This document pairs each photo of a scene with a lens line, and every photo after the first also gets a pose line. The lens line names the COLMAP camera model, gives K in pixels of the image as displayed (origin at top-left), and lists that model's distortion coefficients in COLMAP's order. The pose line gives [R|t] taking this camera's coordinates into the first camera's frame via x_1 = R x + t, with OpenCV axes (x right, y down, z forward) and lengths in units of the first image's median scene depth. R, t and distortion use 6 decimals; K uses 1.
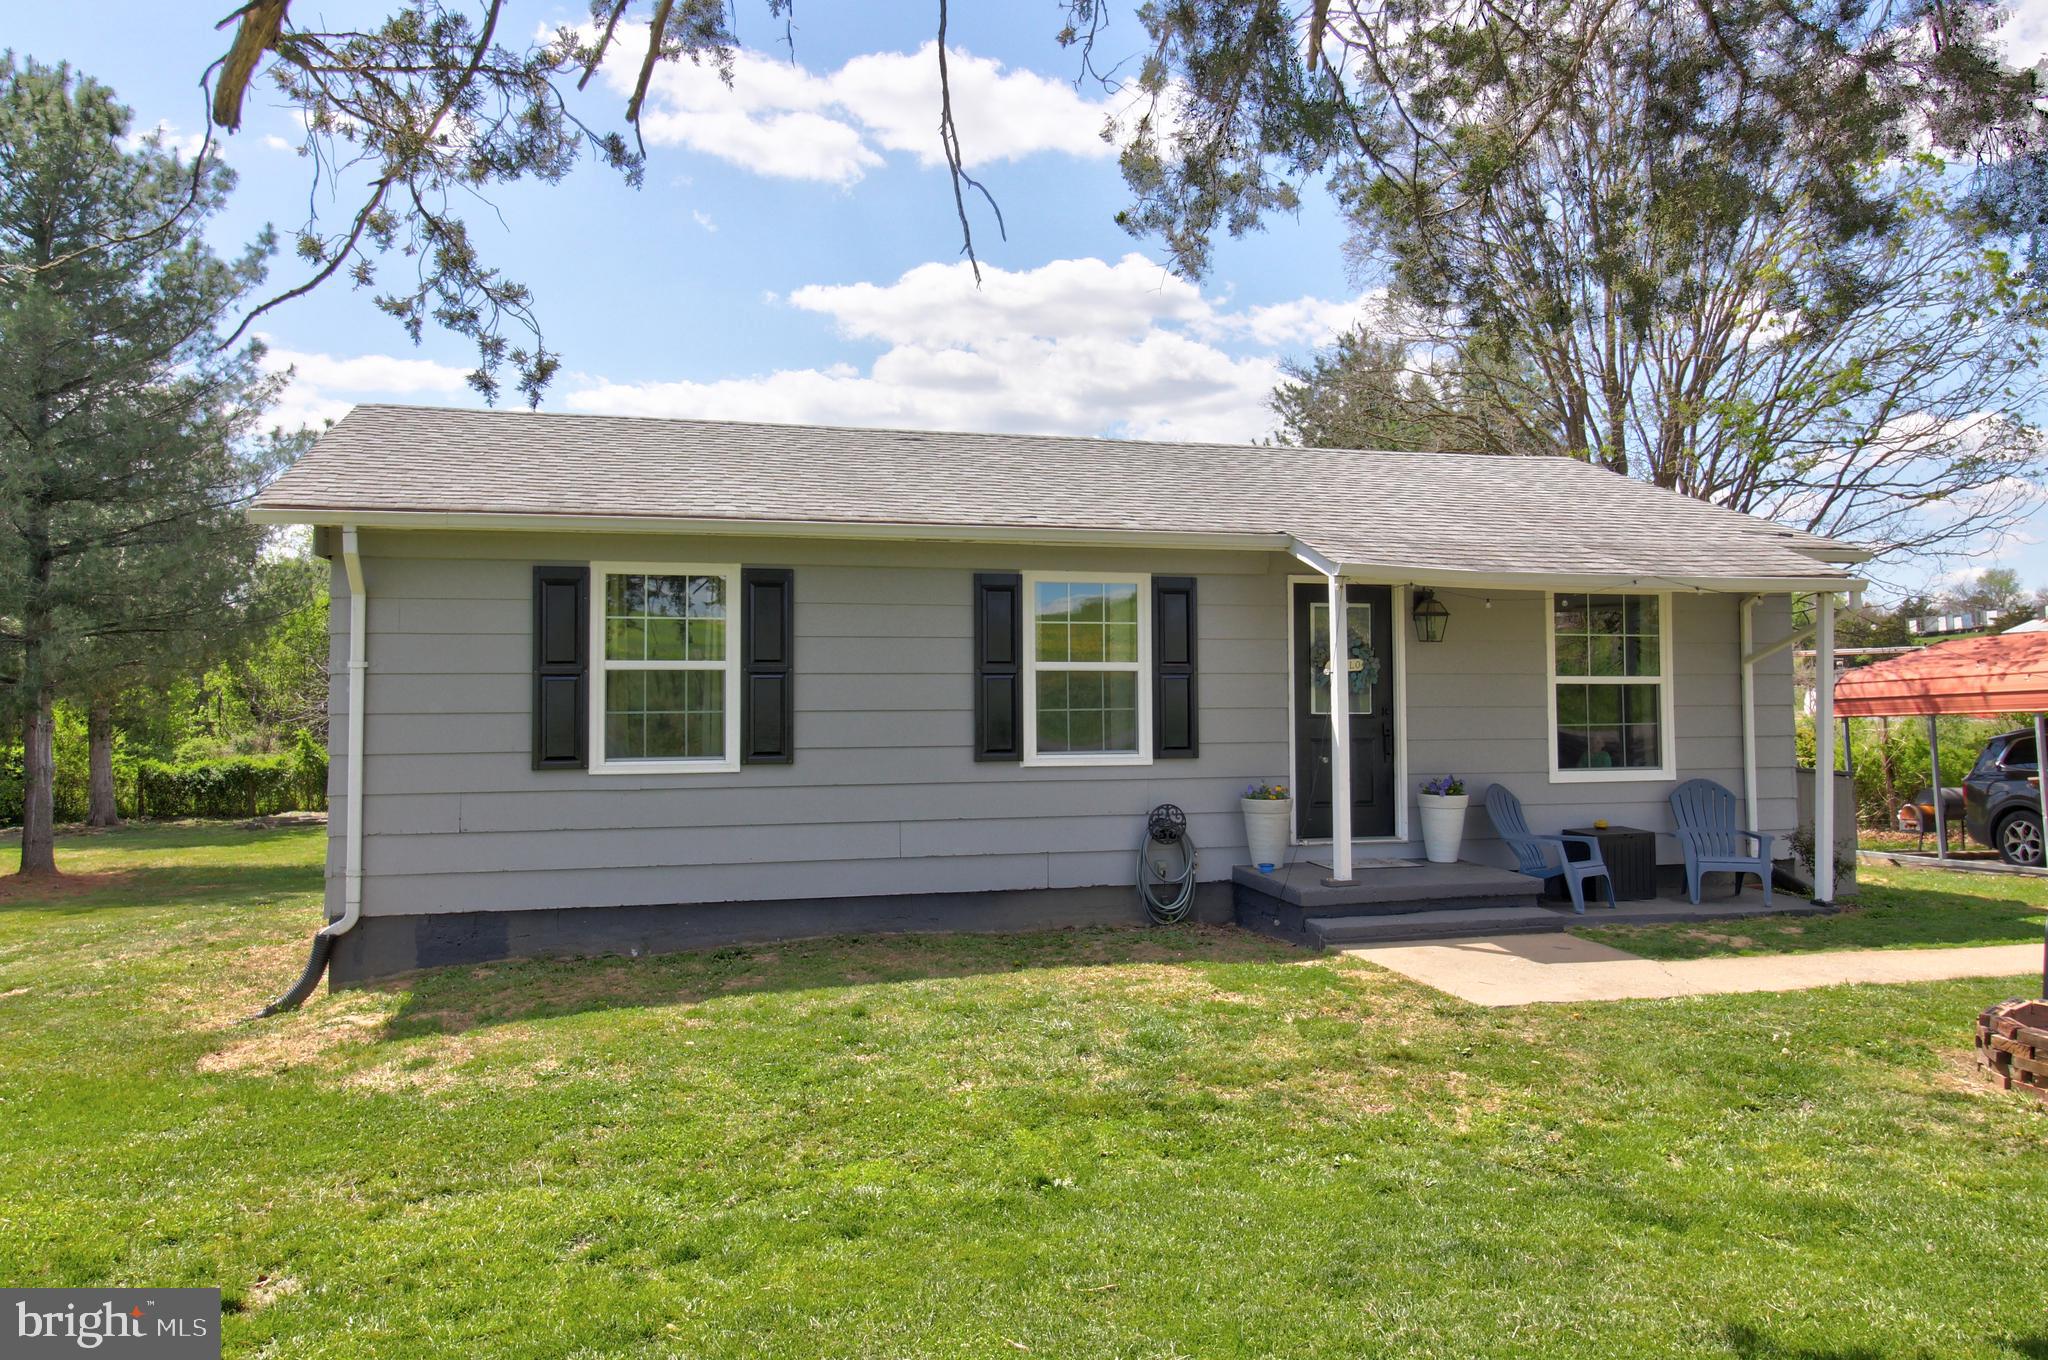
lens RADIAL K [[1138.8, 0, 1029.2], [0, 1138.8, 708.0], [0, 0, 1]] dist [0.000787, -0.000730]
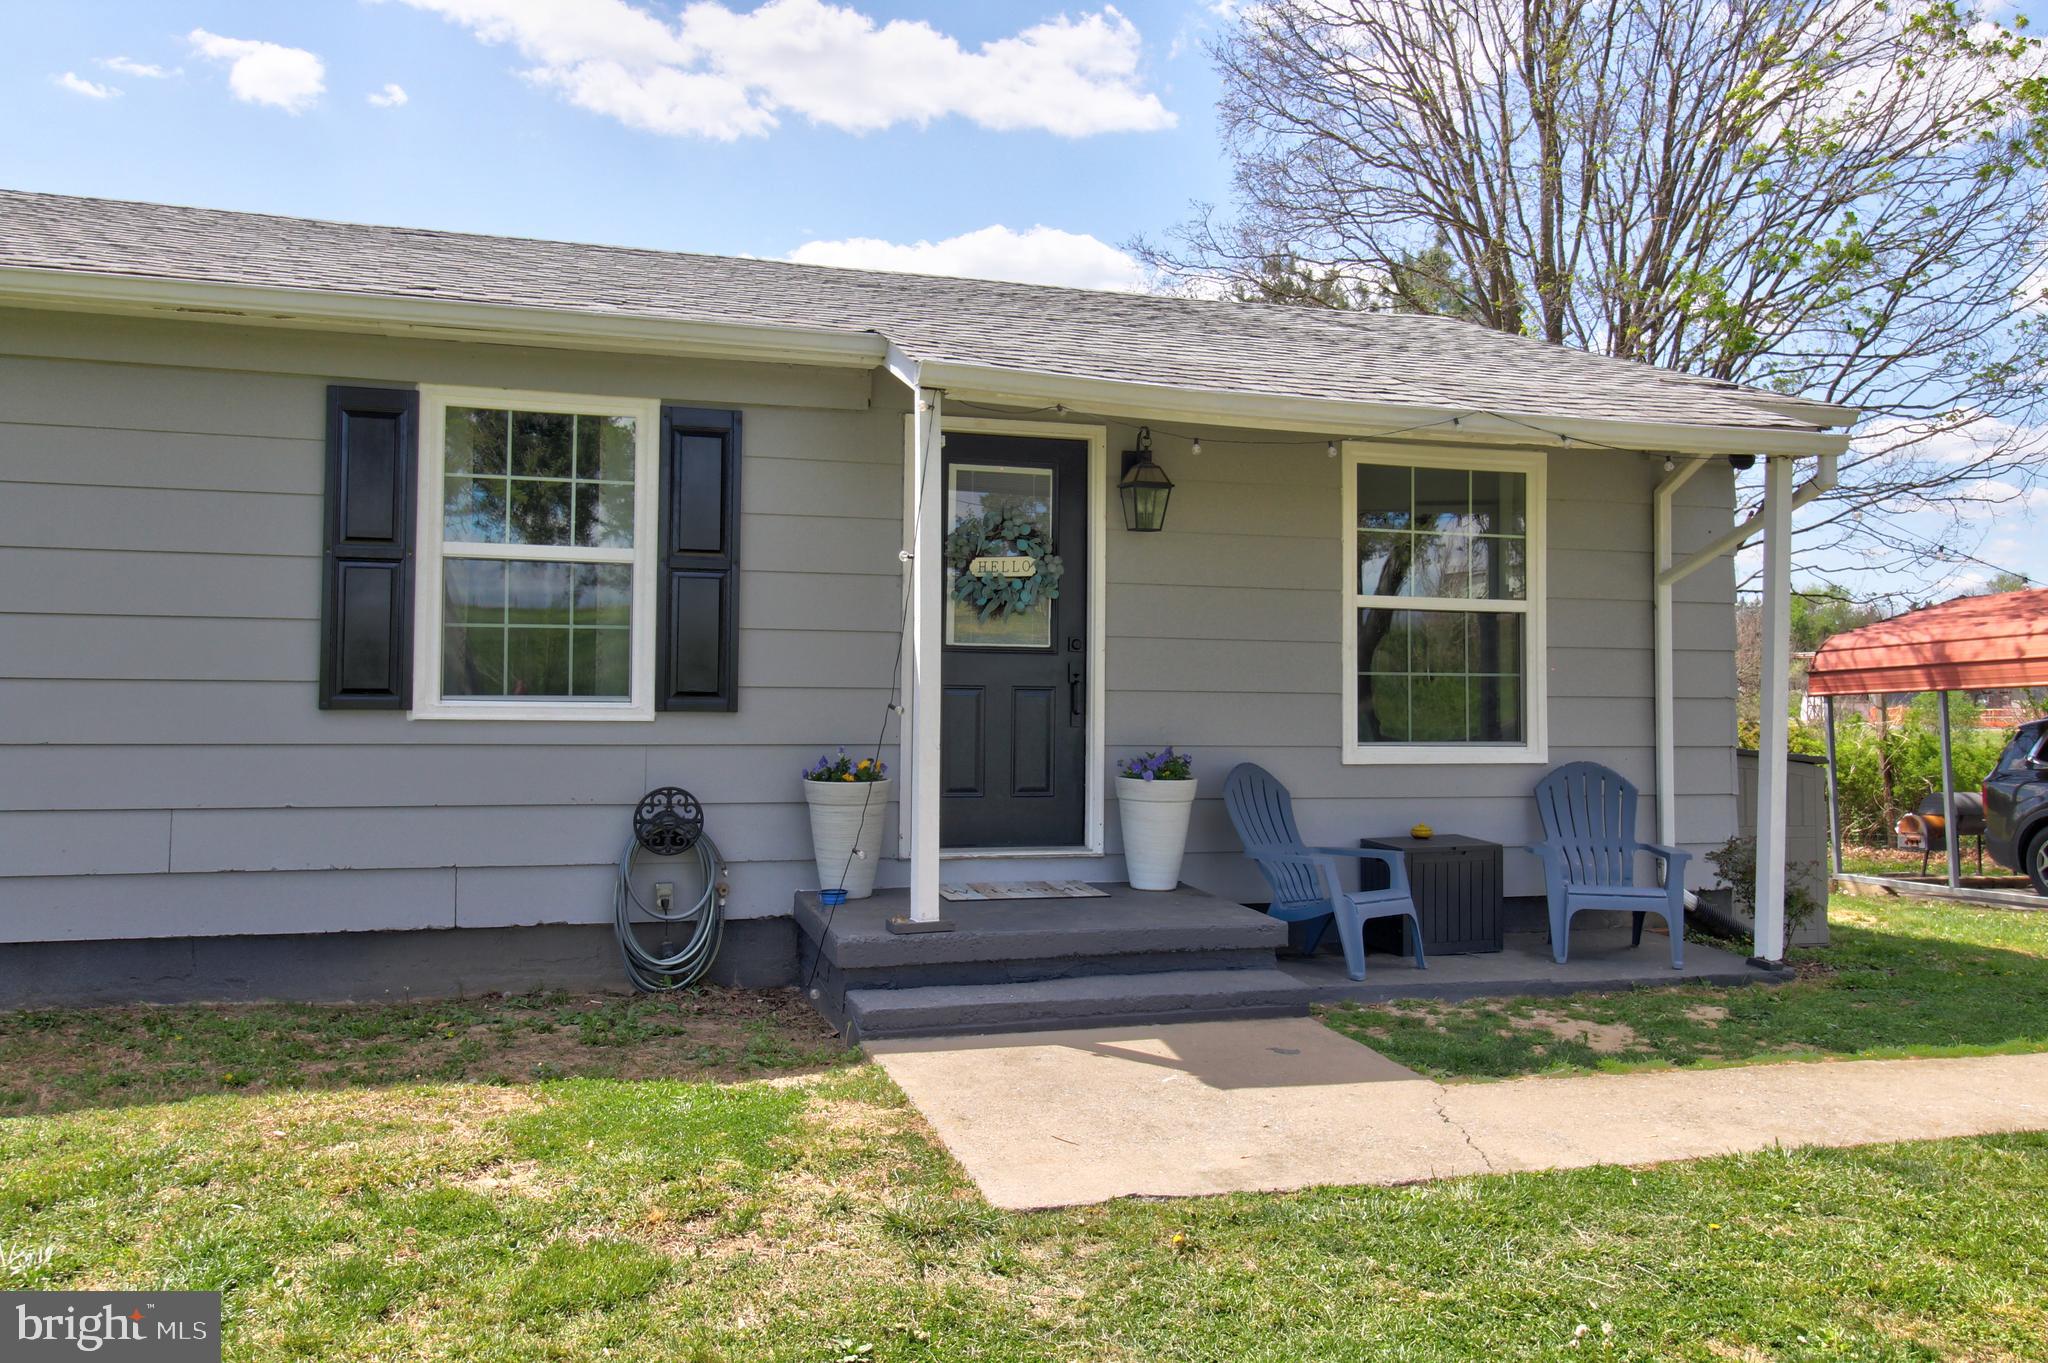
lens RADIAL K [[1199.9, 0, 1022.9], [0, 1199.9, 715.8], [0, 0, 1]] dist [0.004460, 0.001100]
pose [[0.999705, 0.013971, 0.019877, 0.276674], [-0.014088, 0.999884, 0.005737, 0.039136], [-0.019795, -0.006016, 0.999786, 0.354852]]
